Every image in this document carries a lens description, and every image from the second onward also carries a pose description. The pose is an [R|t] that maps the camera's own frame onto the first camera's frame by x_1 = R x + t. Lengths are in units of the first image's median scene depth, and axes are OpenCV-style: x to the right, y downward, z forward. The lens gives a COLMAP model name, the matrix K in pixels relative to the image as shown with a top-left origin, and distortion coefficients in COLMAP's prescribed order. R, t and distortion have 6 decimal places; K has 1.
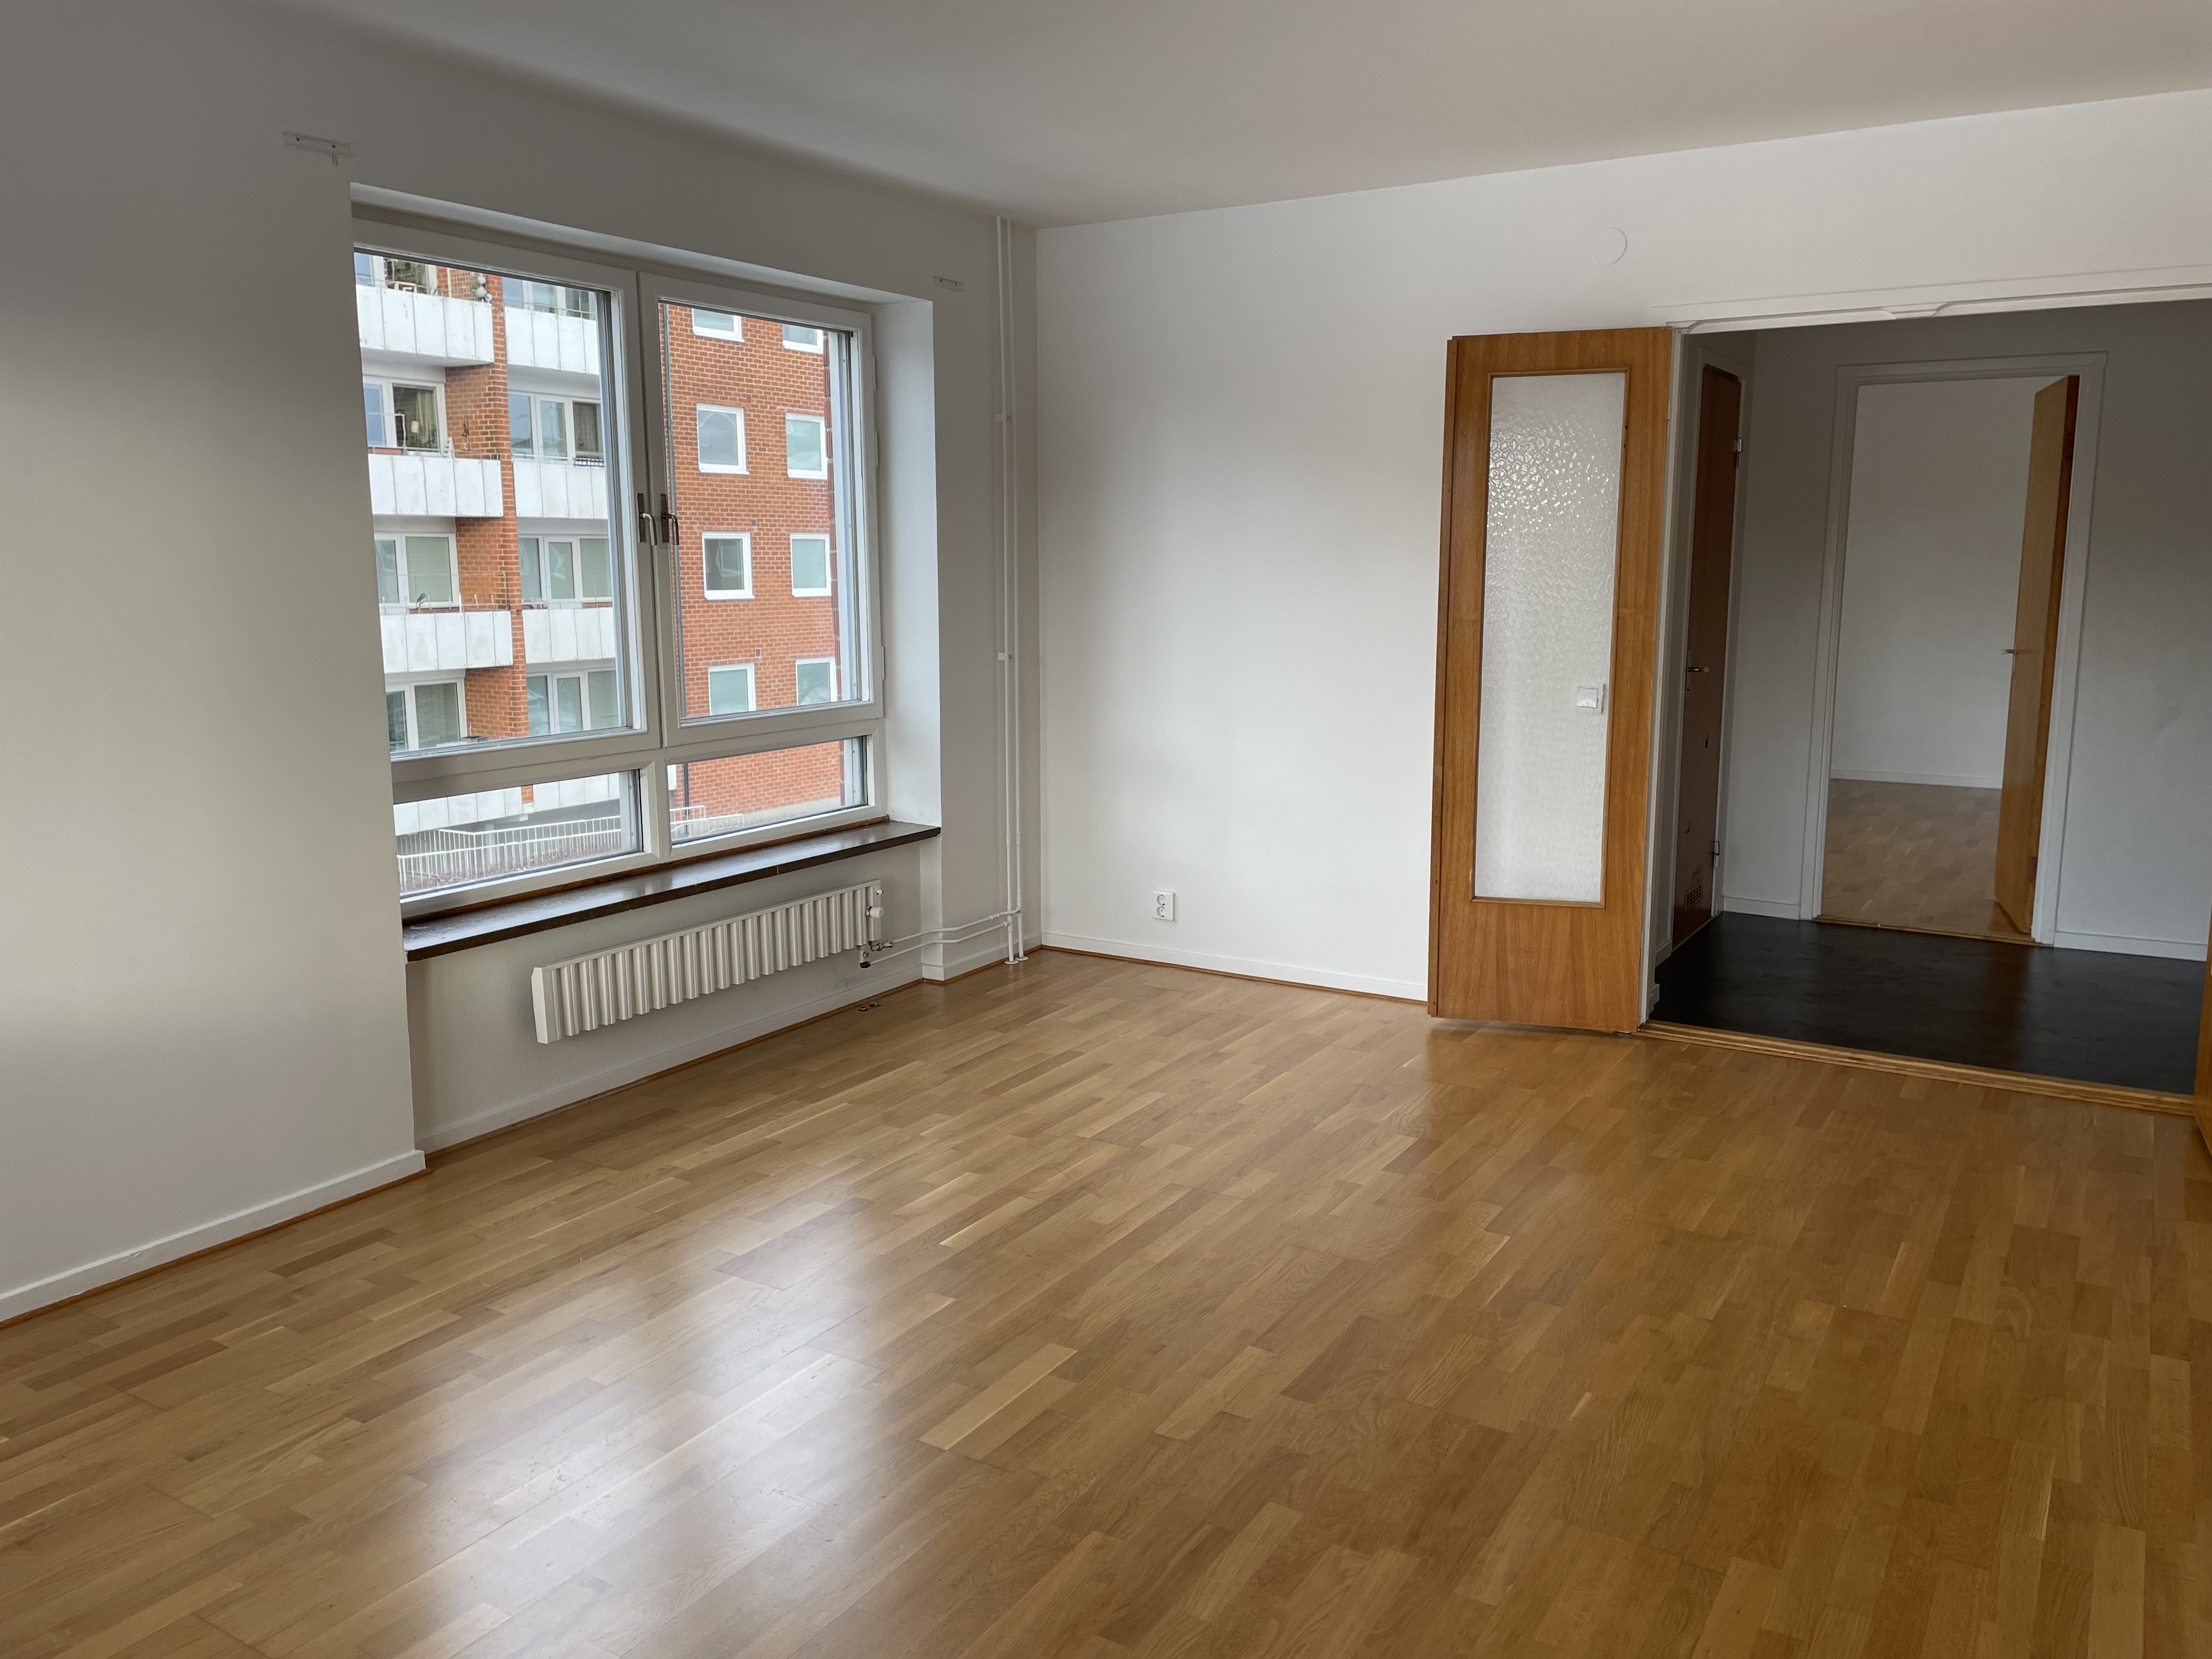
lens RADIAL K [[1656.7, 0, 1102.9], [0, 1656.7, 834.3], [0, 0, 1]] dist [0.048275, -0.017047]
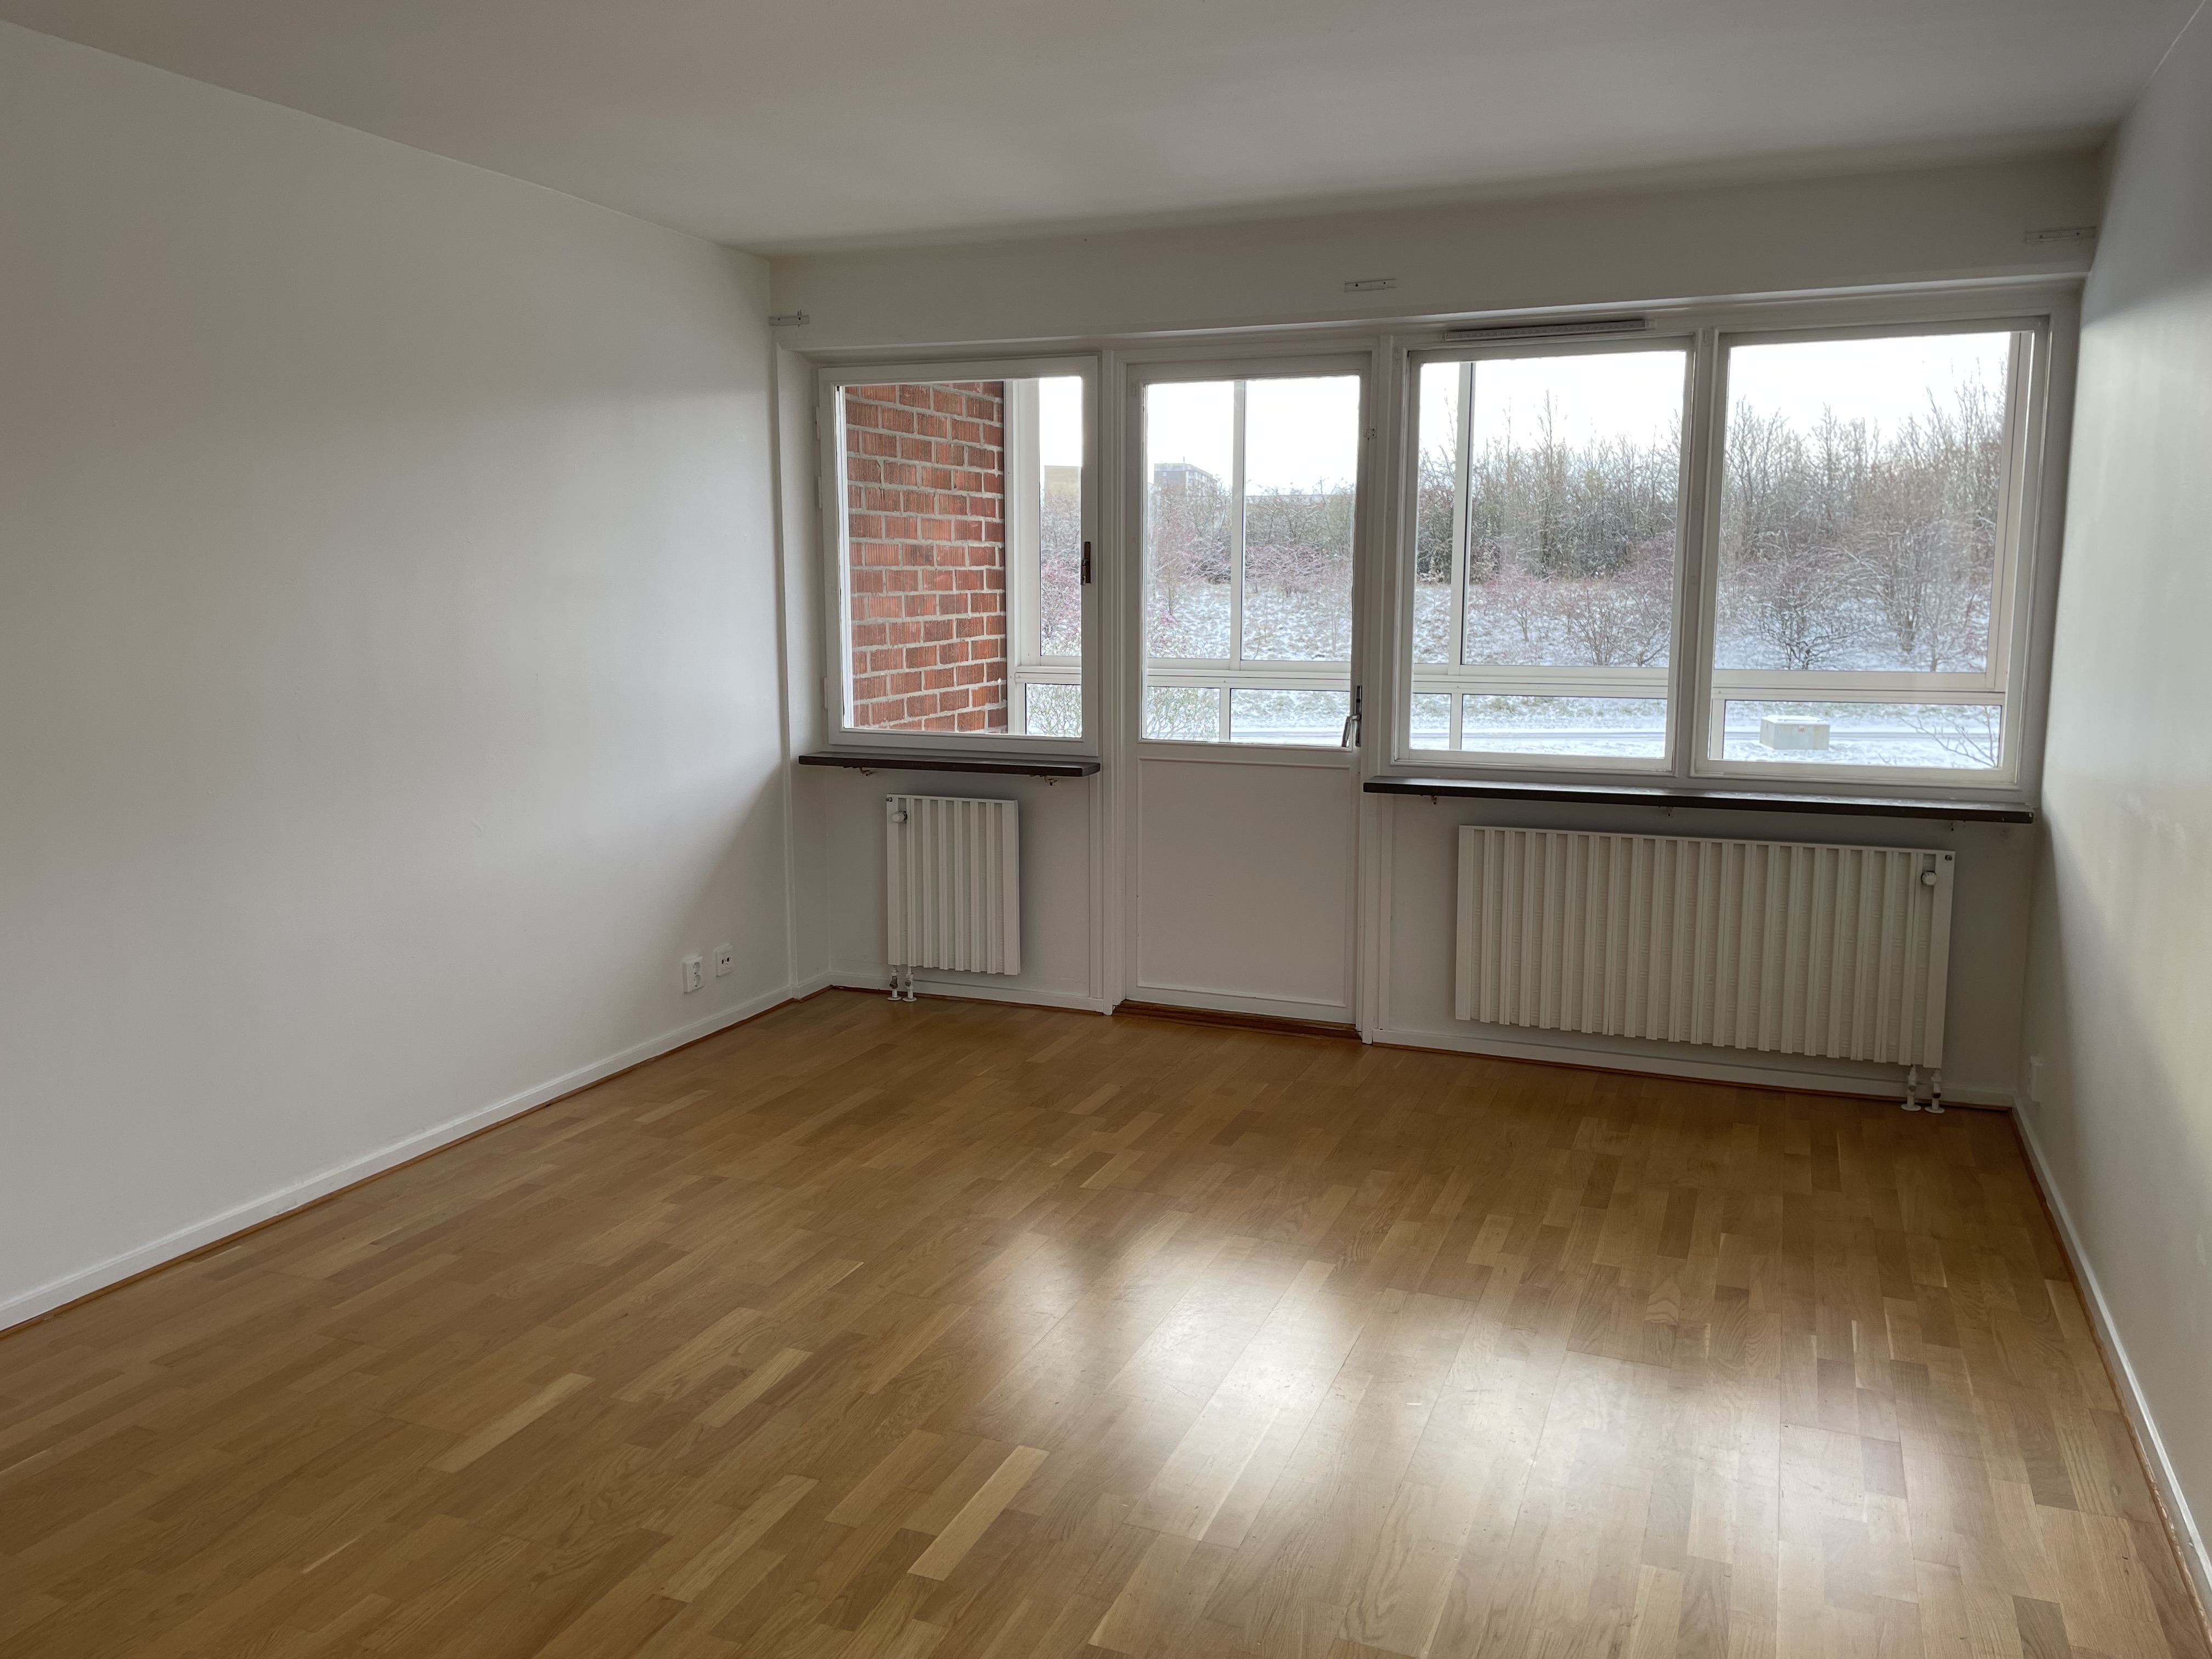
lens RADIAL K [[1656.7, 0, 1106.4], [0, 1656.7, 826.9], [0, 0, 1]] dist [0.048275, -0.017047]
pose [[-0.985453, 0.029013, -0.167451, 0.015012], [-0.024519, 0.950737, 0.309026, -0.285700], [0.168168, 0.308637, -0.936196, 1.606196]]
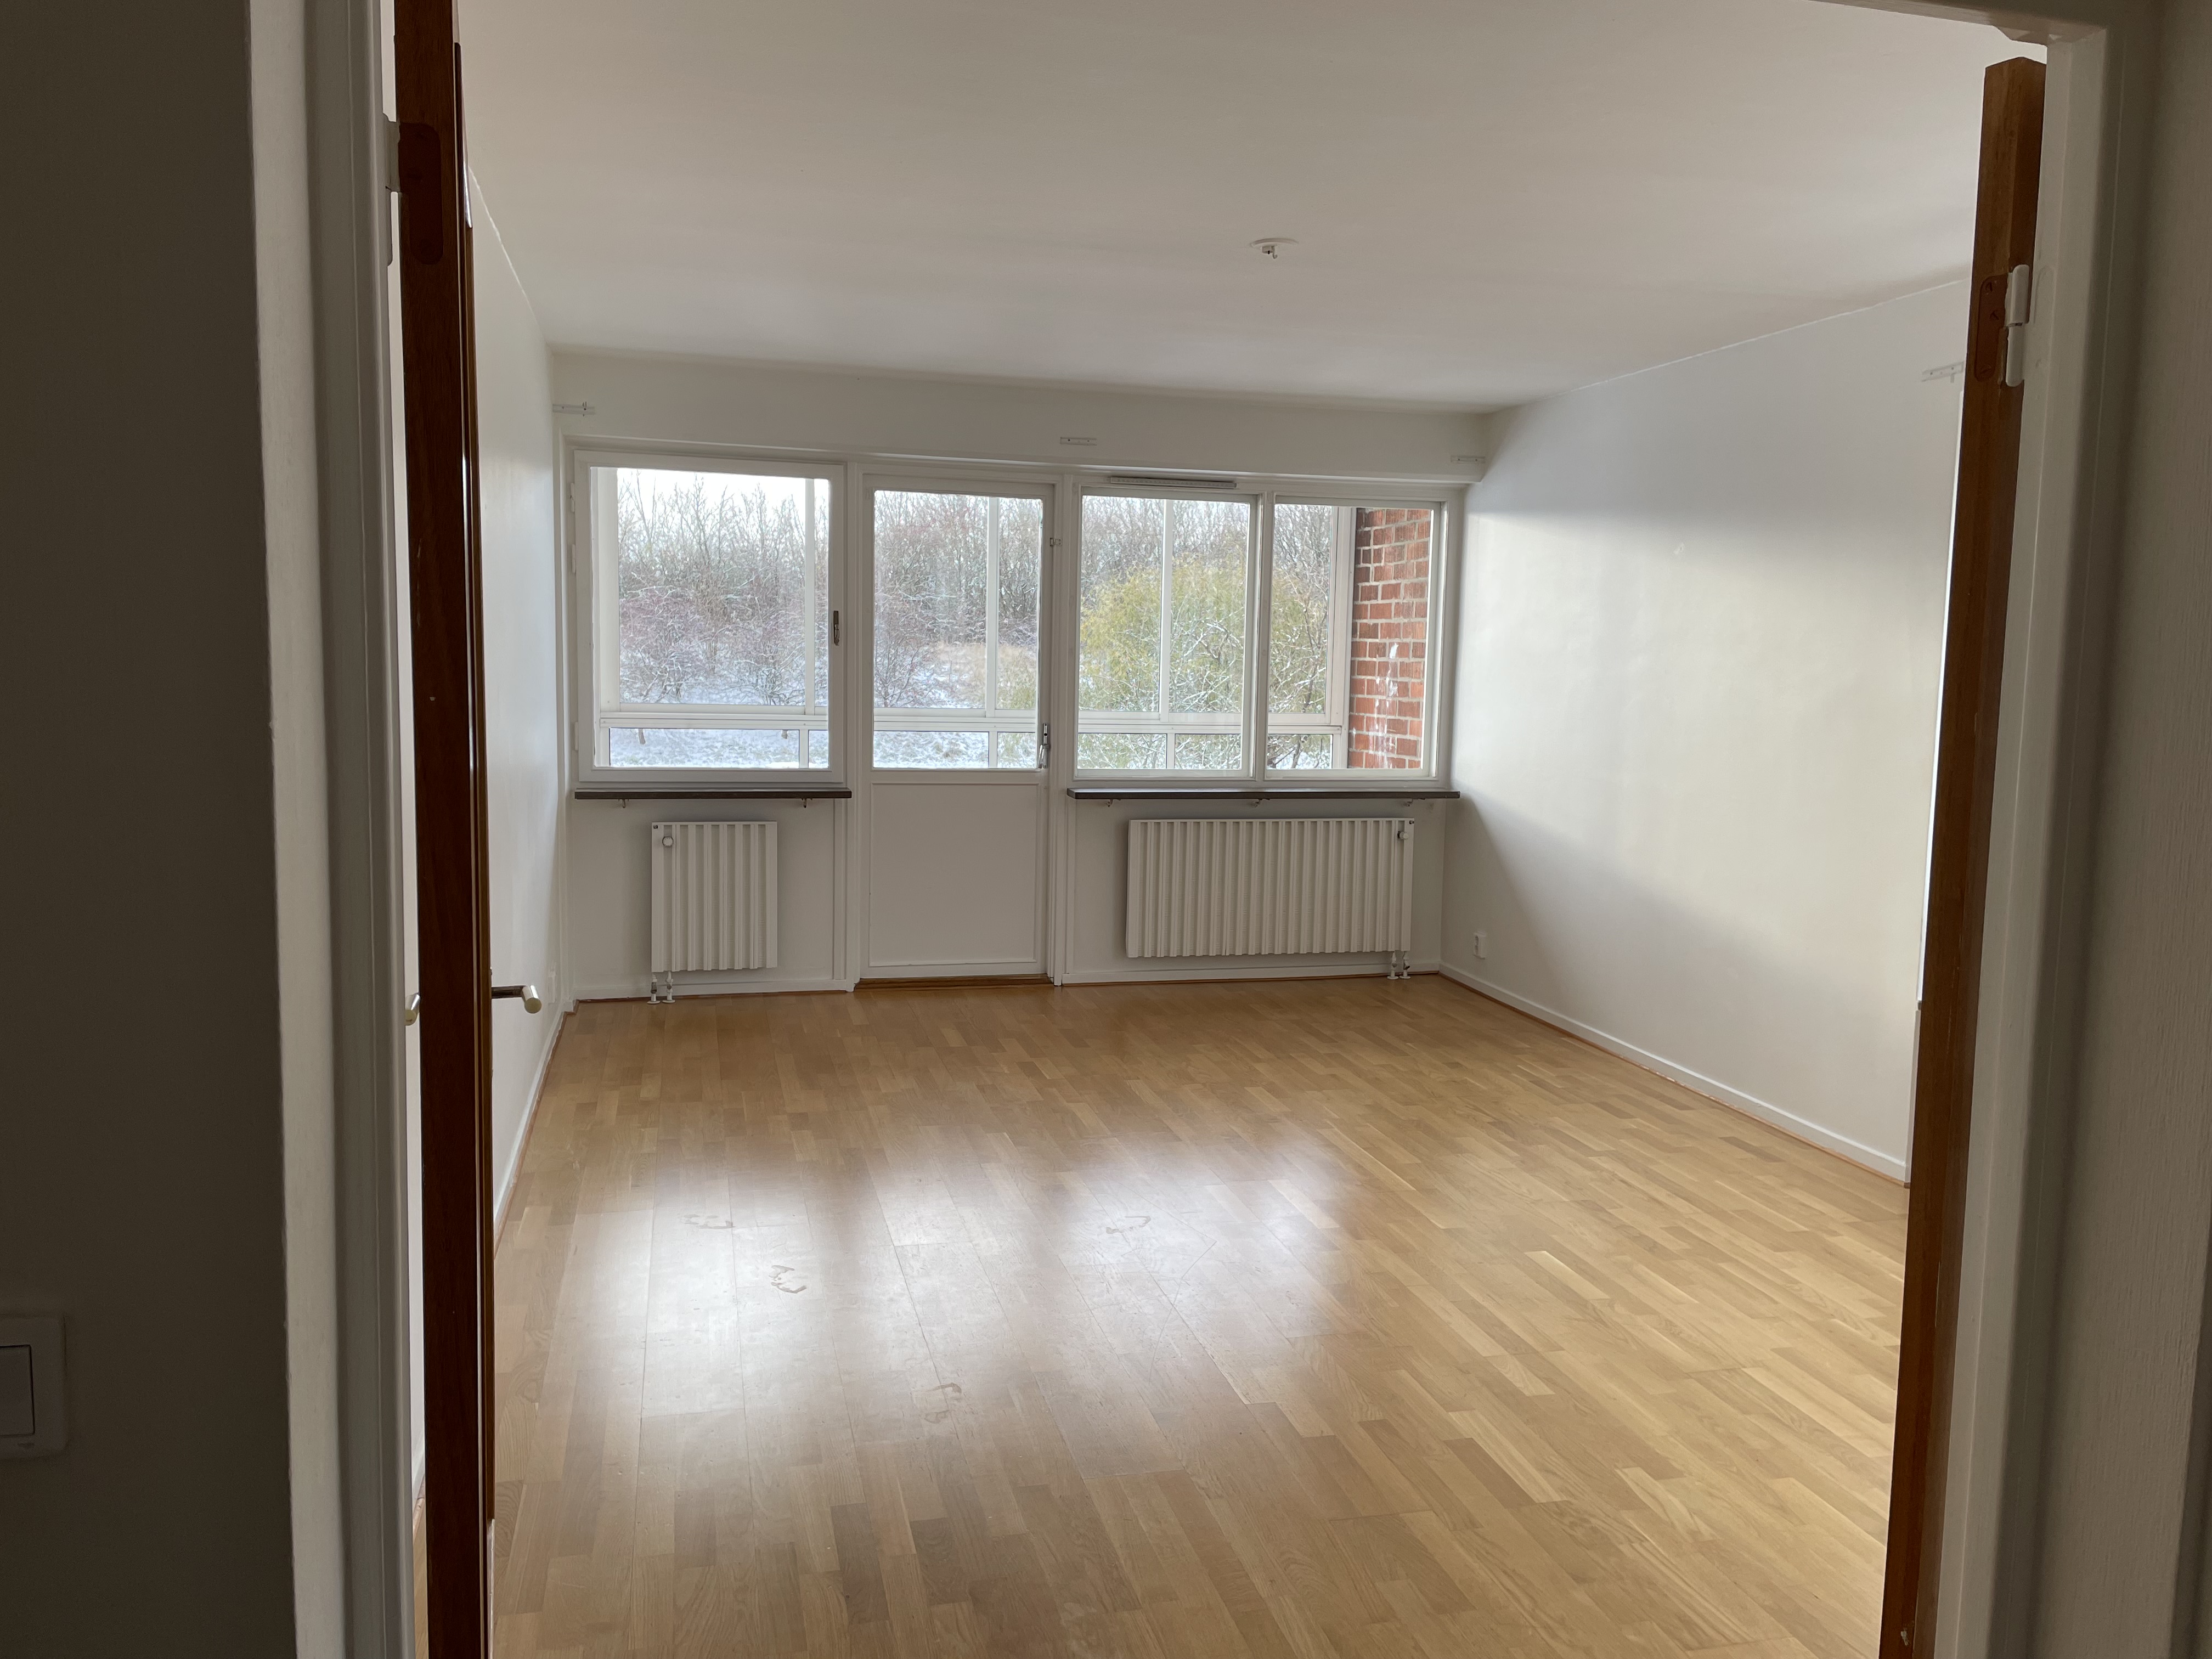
lens RADIAL K [[1656.7, 0, 1117.1], [0, 1656.7, 828.8], [0, 0, 1]] dist [0.048275, -0.017047]
pose [[-0.692191, 0.069200, -0.718389, 1.049703], [-0.138572, 0.964129, 0.226390, -0.301100], [0.708286, 0.256254, -0.657773, 1.649963]]
